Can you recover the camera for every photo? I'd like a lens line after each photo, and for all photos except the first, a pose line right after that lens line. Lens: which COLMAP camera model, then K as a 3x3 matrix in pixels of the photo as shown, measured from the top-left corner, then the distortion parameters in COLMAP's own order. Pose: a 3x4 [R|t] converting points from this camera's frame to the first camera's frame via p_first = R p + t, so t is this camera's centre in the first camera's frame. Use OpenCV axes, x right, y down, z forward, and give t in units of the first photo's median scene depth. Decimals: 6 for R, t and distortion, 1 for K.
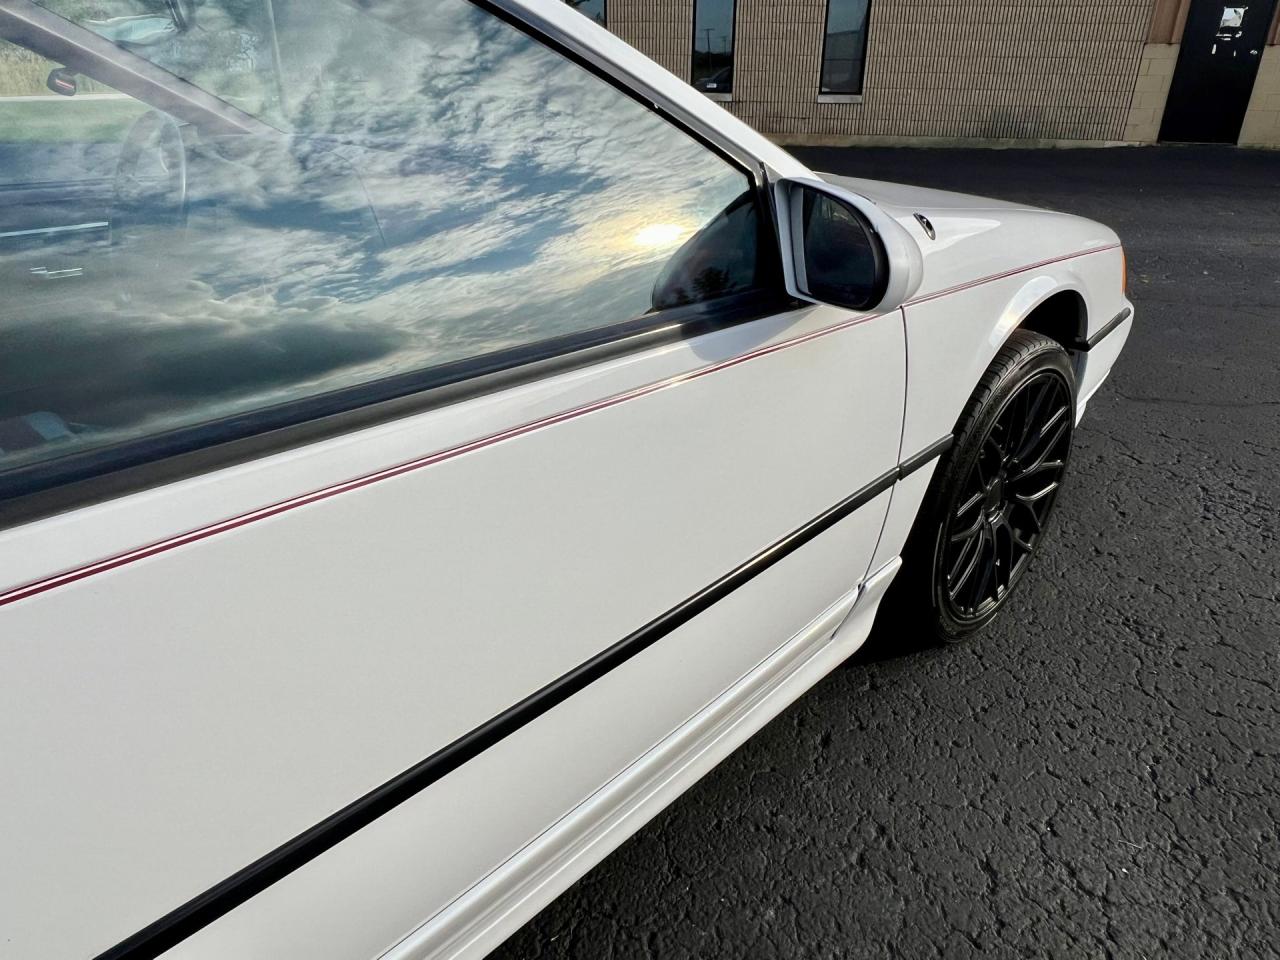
lens RADIAL K [[858.8, 0, 647.1], [0, 858.8, 480.0], [0, 0, 1]] dist [-0.007973, 0.004558]
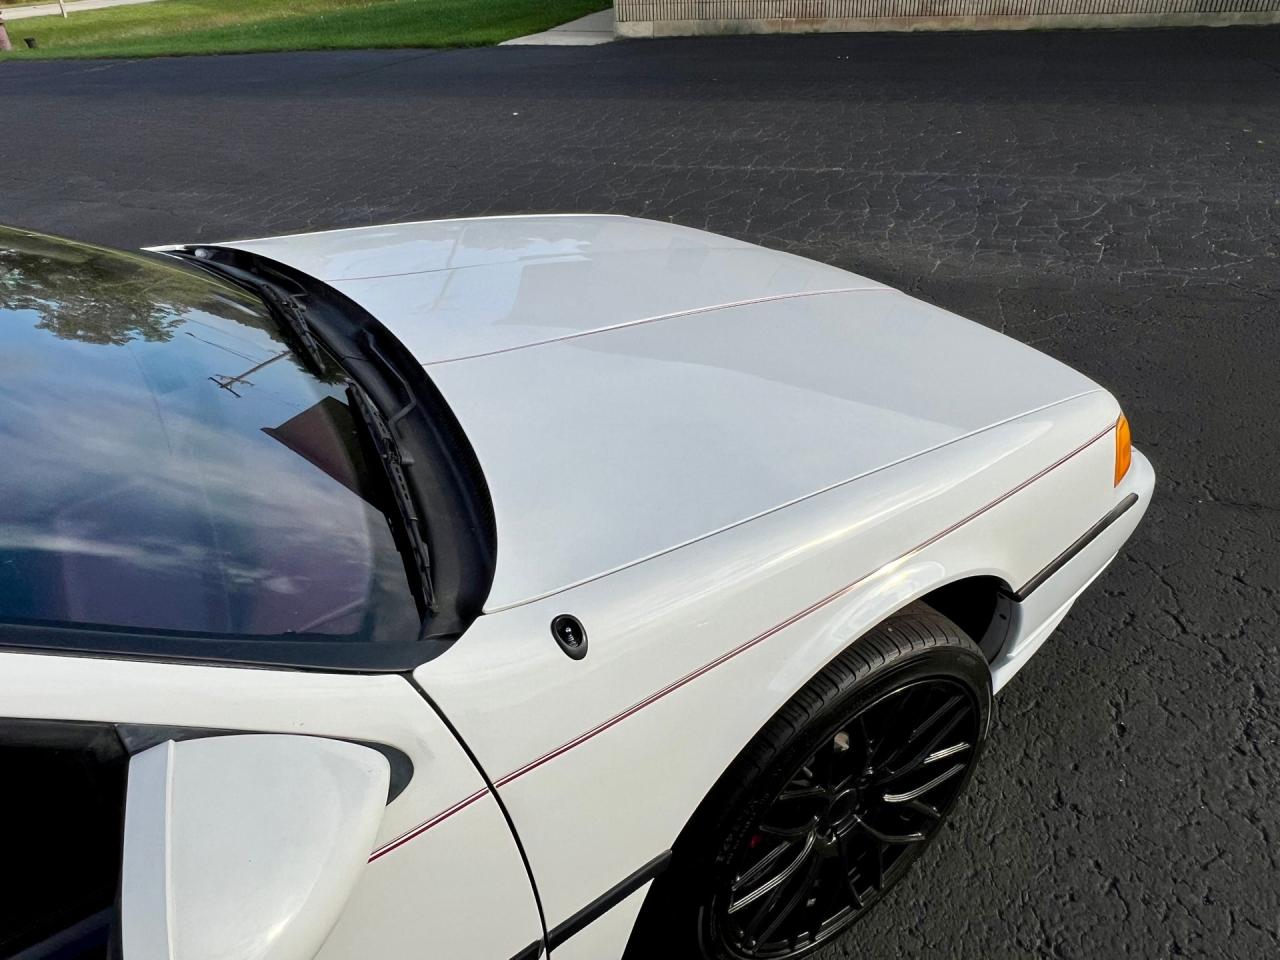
lens RADIAL K [[858.8, 0, 635.0], [0, 858.8, 478.9], [0, 0, 1]] dist [-0.007973, 0.004558]
pose [[0.978942, 0.059124, -0.195391, 0.274572], [-0.032488, 0.990064, 0.136817, -0.284964], [0.201539, -0.127588, 0.971135, 0.201888]]
